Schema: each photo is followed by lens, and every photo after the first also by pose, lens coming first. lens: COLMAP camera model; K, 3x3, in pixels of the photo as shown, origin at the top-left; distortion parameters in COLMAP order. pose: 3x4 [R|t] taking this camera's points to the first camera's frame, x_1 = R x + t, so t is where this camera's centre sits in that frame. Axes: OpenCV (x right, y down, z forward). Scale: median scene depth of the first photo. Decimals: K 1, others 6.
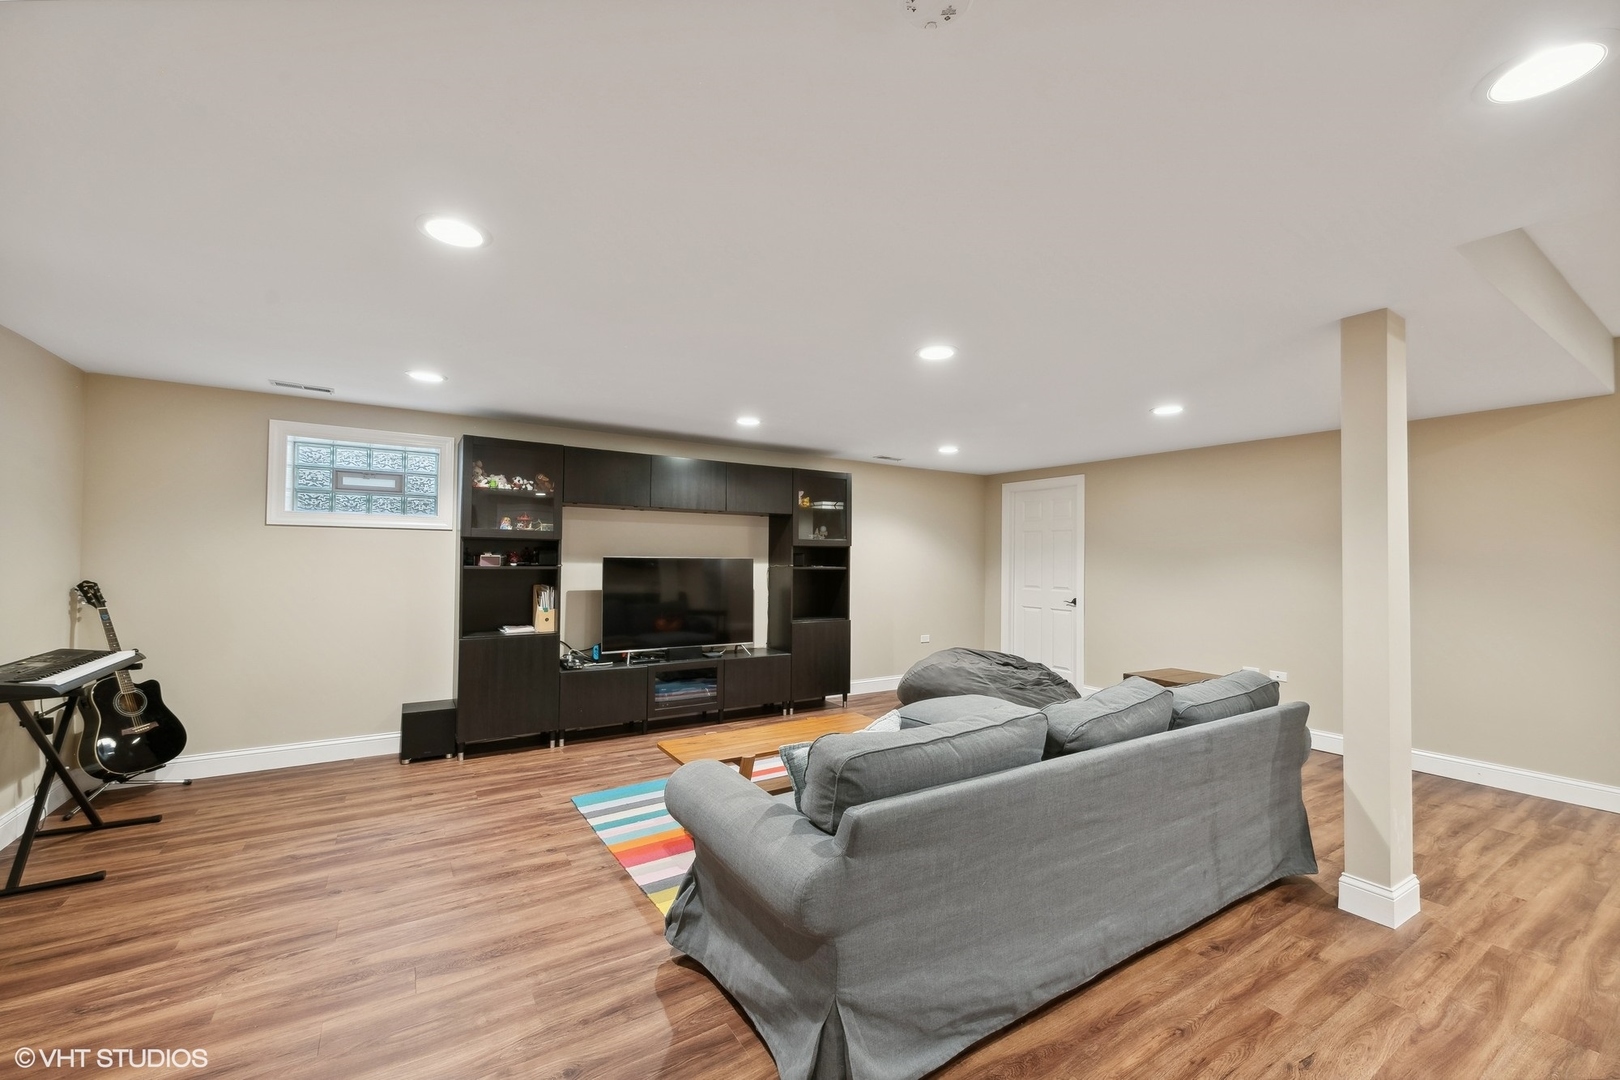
lens RADIAL K [[649.3, 0, 810.0], [0, 649.3, 540.0], [0, 0, 1]] dist [0.000817, 0.000063]
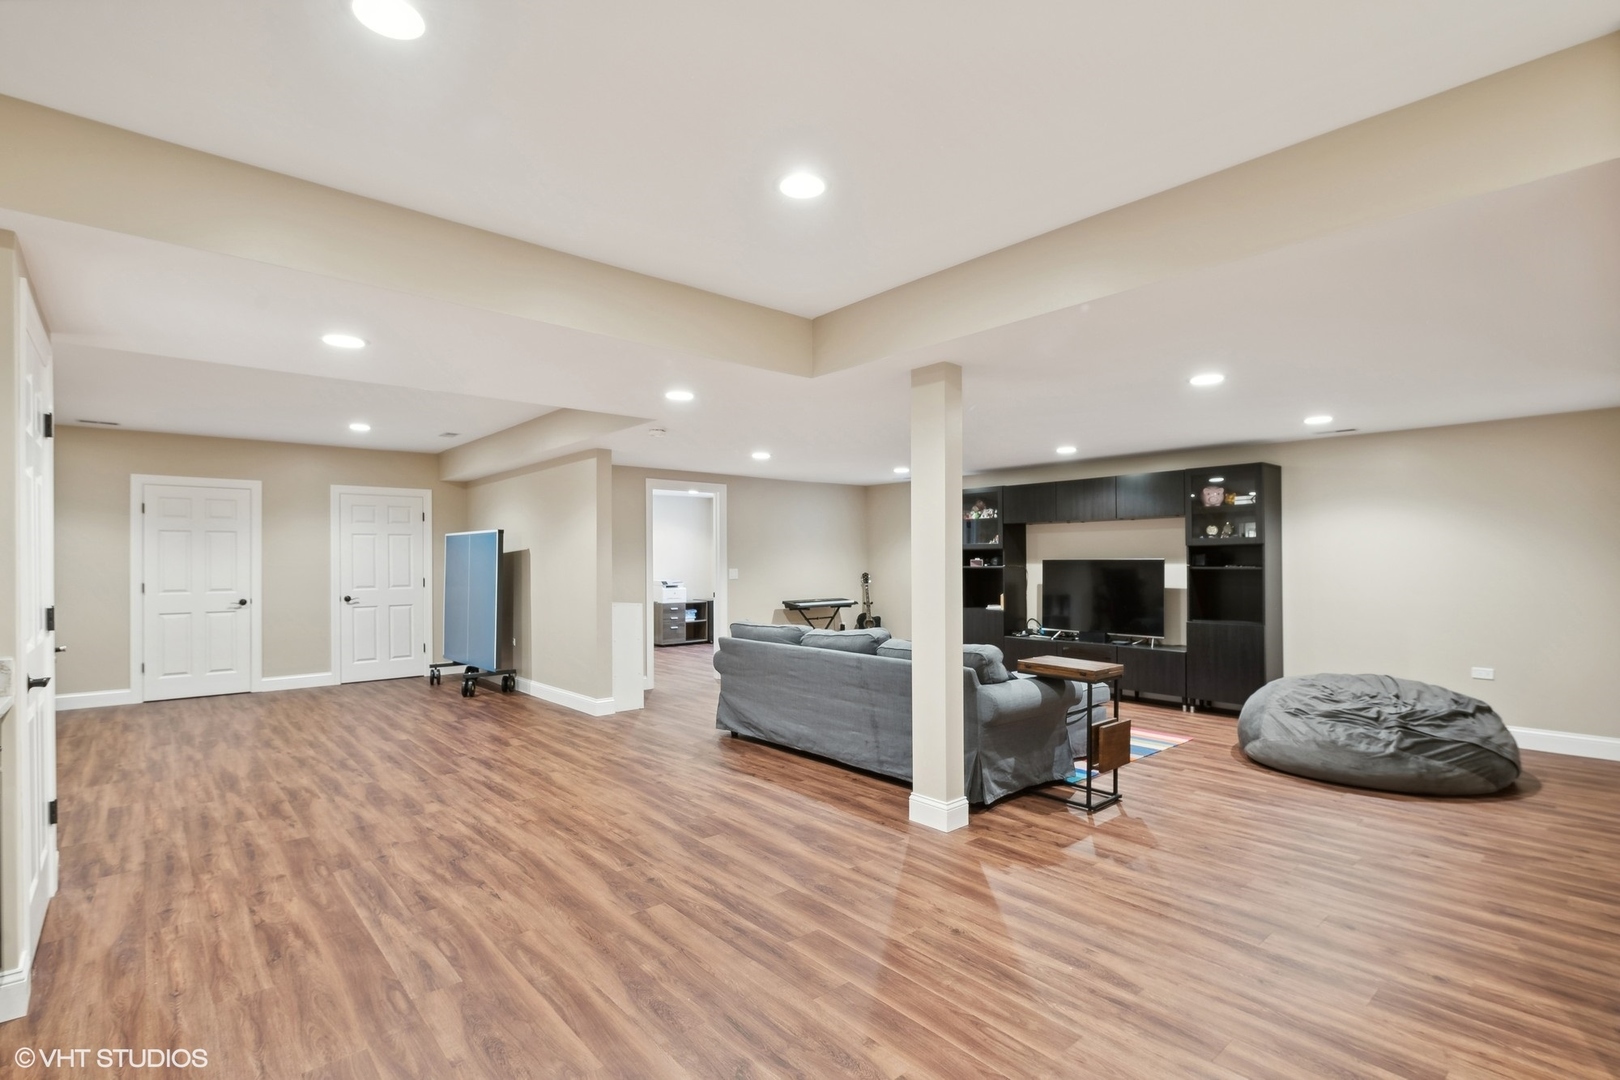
lens RADIAL K [[776.7, 0, 814.8], [0, 776.7, 575.3], [0, 0, 1]] dist [-0.002635, -0.000670]
pose [[0.141959, 0.008105, -0.989839, 1.258382], [0.036127, 0.999258, 0.013364, 0.019618], [0.989213, -0.037657, 0.141561, 0.289193]]
